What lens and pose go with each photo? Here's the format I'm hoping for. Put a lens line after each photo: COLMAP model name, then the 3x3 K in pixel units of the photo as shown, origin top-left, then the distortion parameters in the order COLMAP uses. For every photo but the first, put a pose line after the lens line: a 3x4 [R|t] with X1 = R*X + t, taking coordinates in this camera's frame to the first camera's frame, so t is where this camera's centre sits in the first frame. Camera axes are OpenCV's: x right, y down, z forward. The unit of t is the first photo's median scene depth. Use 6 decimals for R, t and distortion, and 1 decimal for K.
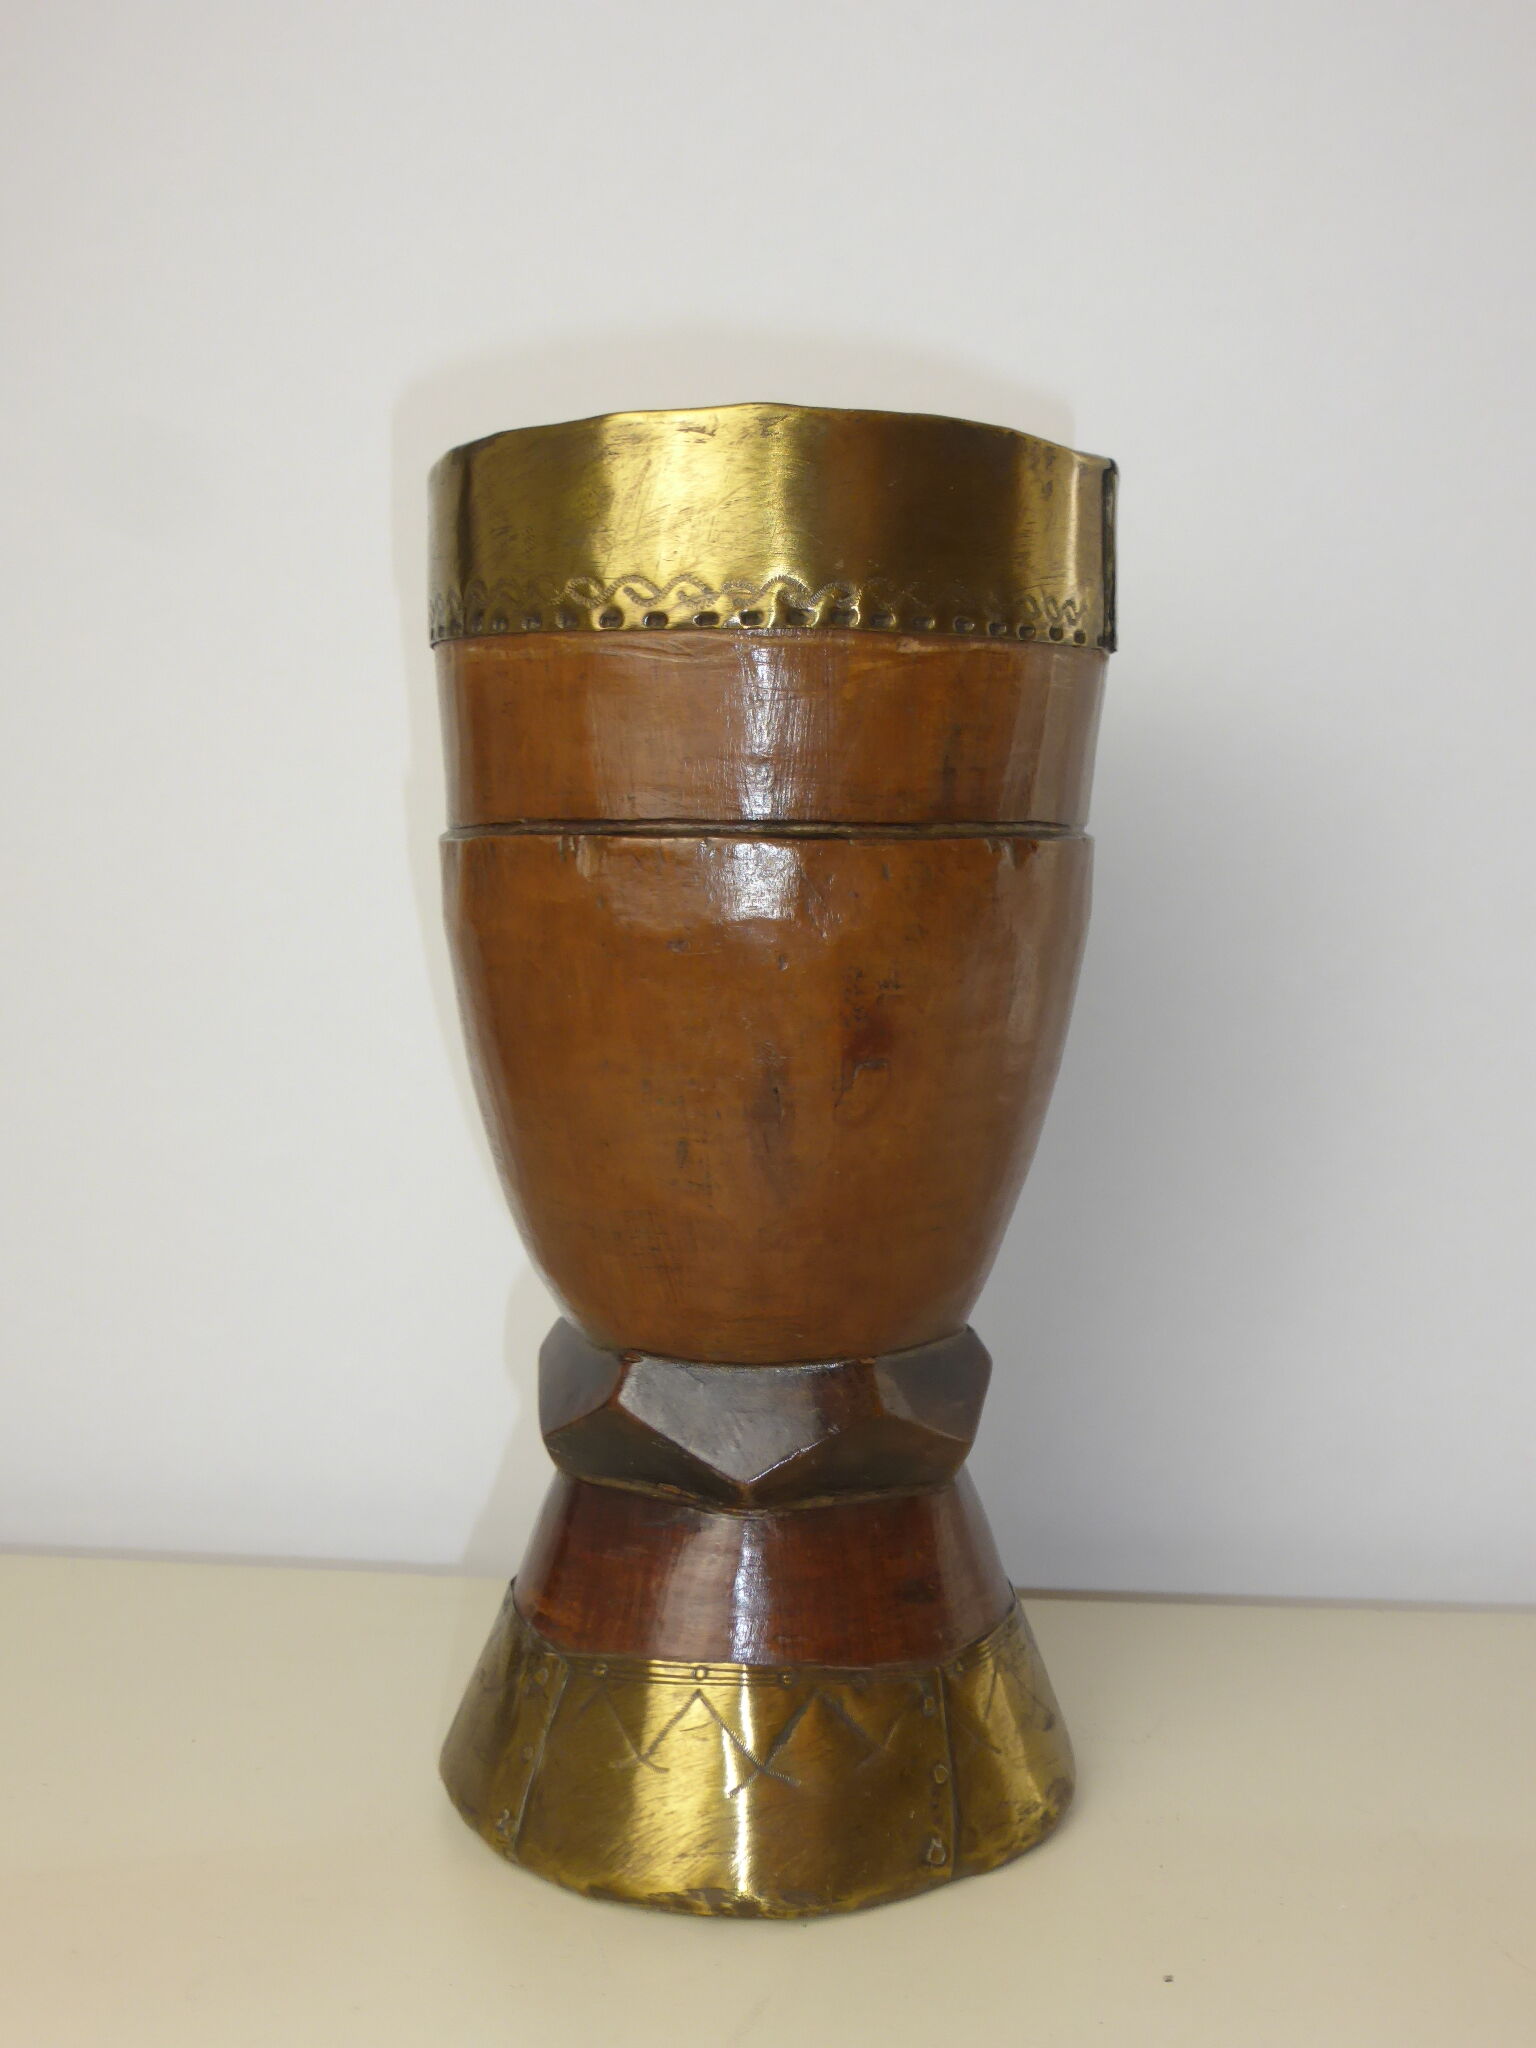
lens RADIAL K [[1937.2, 0, 765.3], [0, 1937.2, 1022.2], [0, 0, 1]] dist [-0.018420, 0.000000]
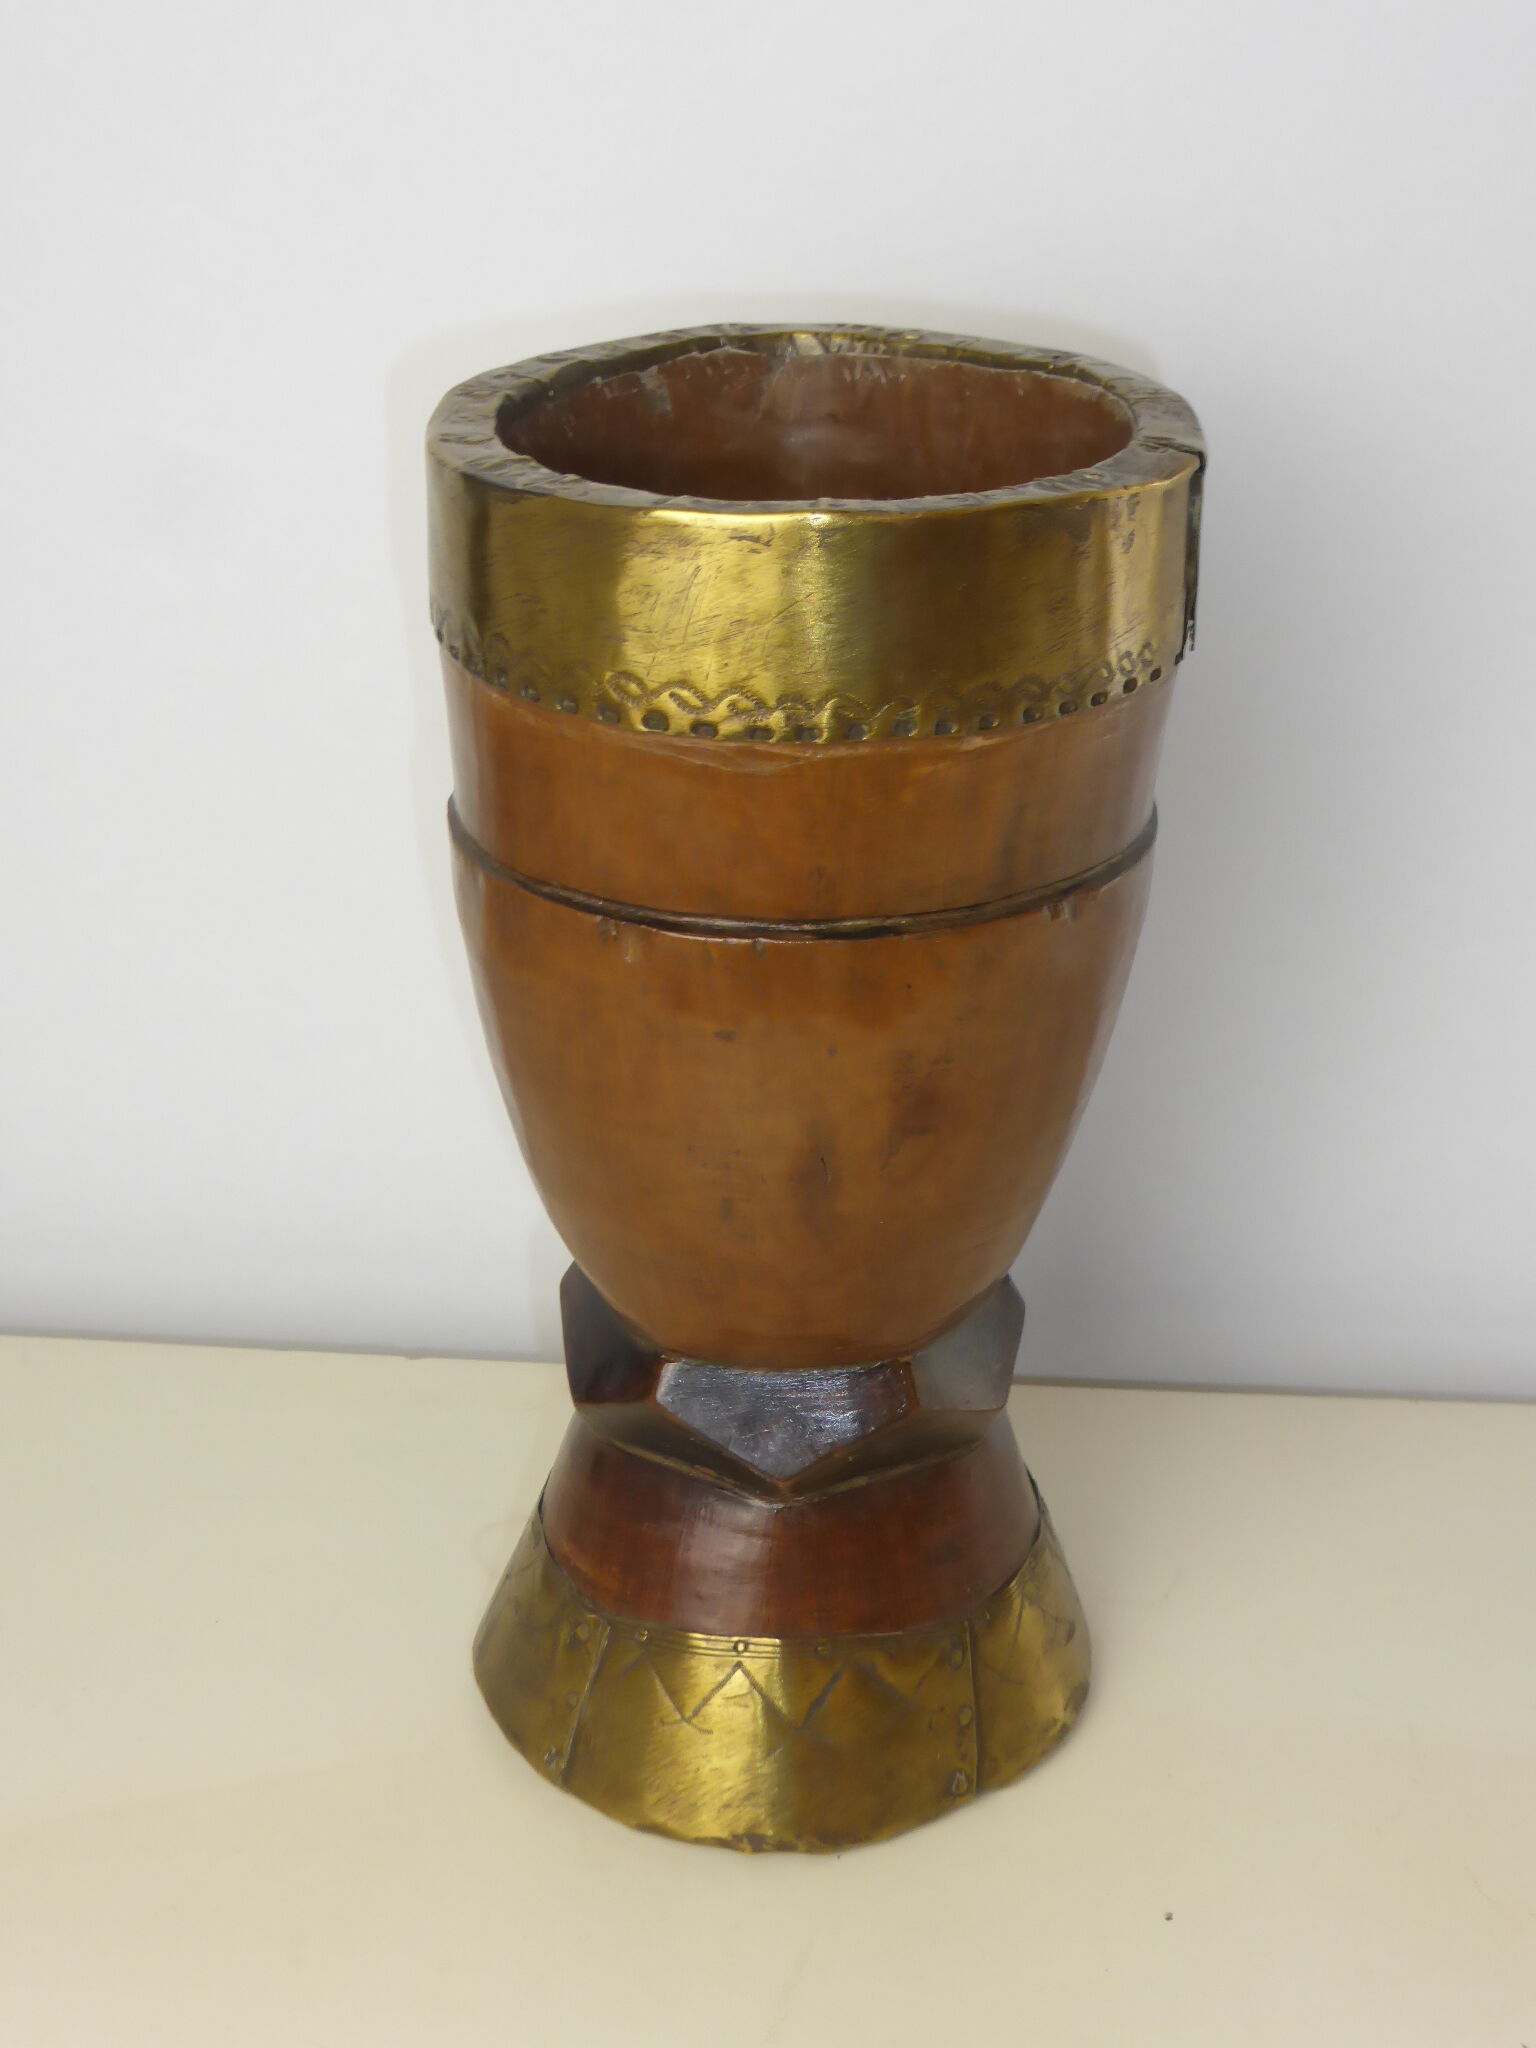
lens RADIAL K [[2739.9, 0, 756.3], [0, 2739.9, 1035.2], [0, 0, 1]] dist [-0.022077, 0.000000]
pose [[0.999561, -0.007308, 0.028695, -0.064647], [-0.003172, 0.937061, 0.349152, -0.487030], [-0.029441, -0.349090, 0.936627, -0.269342]]
